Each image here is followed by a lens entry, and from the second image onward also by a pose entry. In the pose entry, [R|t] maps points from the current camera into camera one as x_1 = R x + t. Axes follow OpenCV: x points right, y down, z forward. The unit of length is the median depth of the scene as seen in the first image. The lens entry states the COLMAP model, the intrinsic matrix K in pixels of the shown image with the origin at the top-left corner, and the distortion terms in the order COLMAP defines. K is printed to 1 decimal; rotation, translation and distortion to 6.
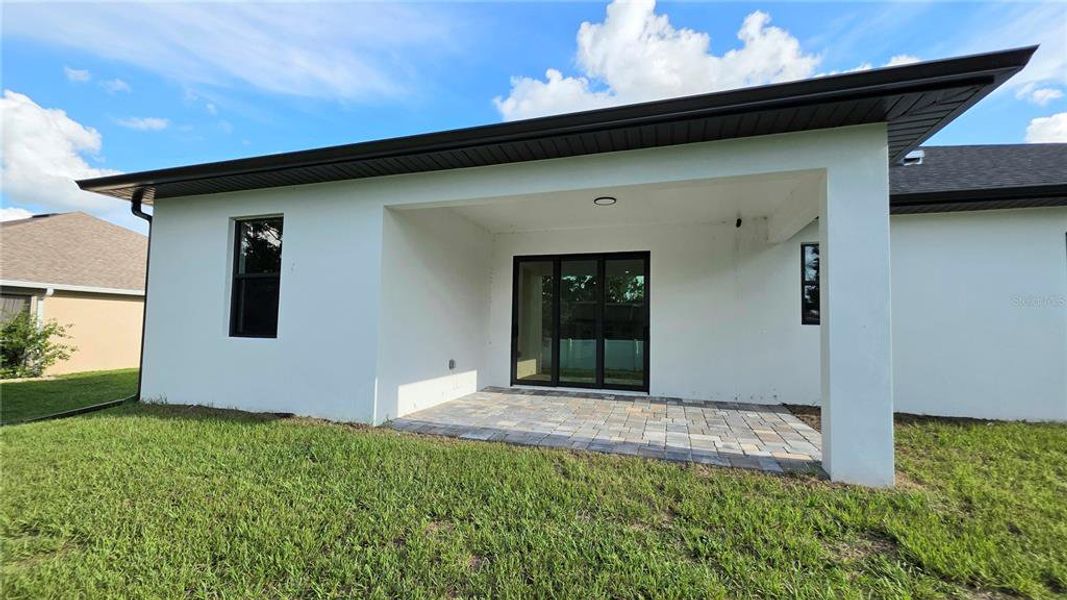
lens RADIAL K [[417.8, 0, 529.5], [0, 417.8, 305.8], [0, 0, 1]] dist [0.001524, -0.000121]
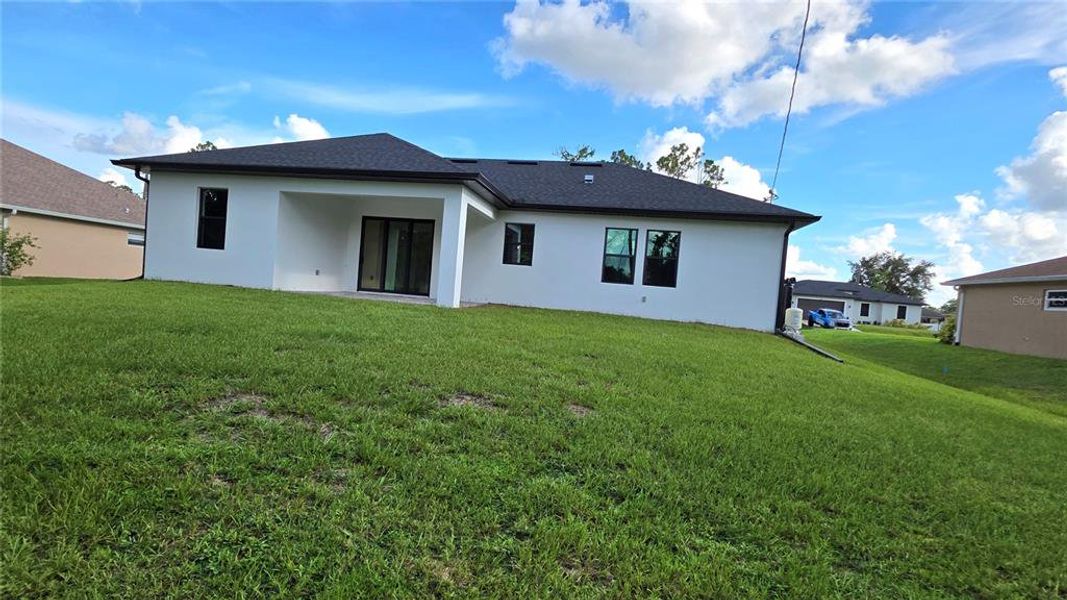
lens RADIAL K [[495.7, 0, 533.8], [0, 495.7, 316.6], [0, 0, 1]] dist [0.000909, -0.000010]
pose [[0.989828, 0.054656, 0.131351, 0.523641], [-0.067759, 0.992931, 0.097453, 0.055231], [-0.125096, -0.105362, 0.986534, -1.422805]]
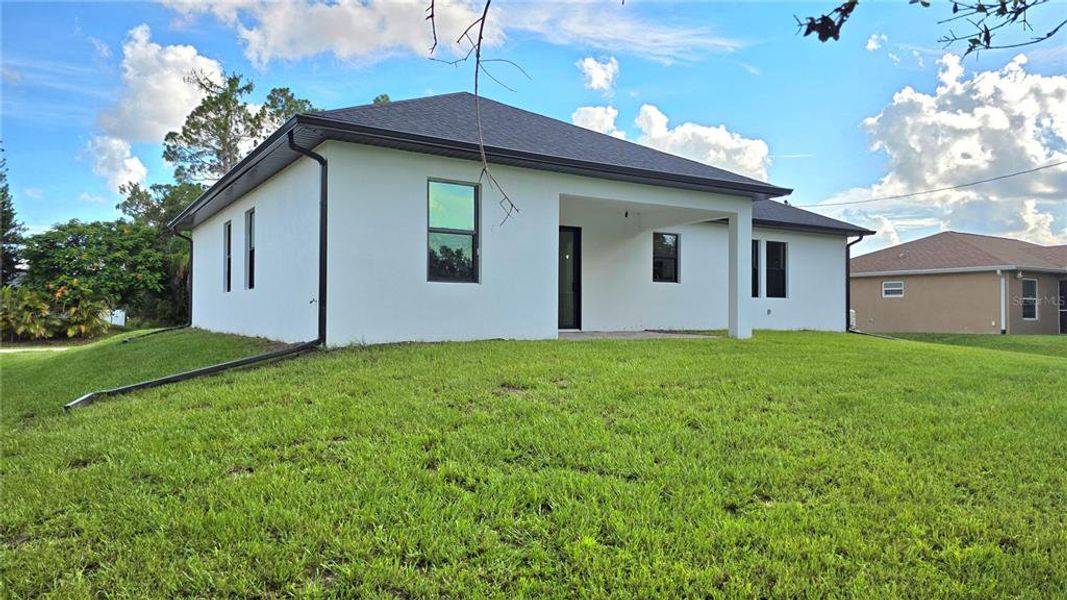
lens RADIAL K [[707.0, 0, 532.1], [0, 707.0, 295.4], [0, 0, 1]] dist [0.063260, -0.061614]
pose [[0.618785, 0.004164, 0.785550, -1.865604], [-0.034025, 0.999190, 0.021505, 0.056329], [-0.784823, -0.040035, 0.618425, -0.357993]]
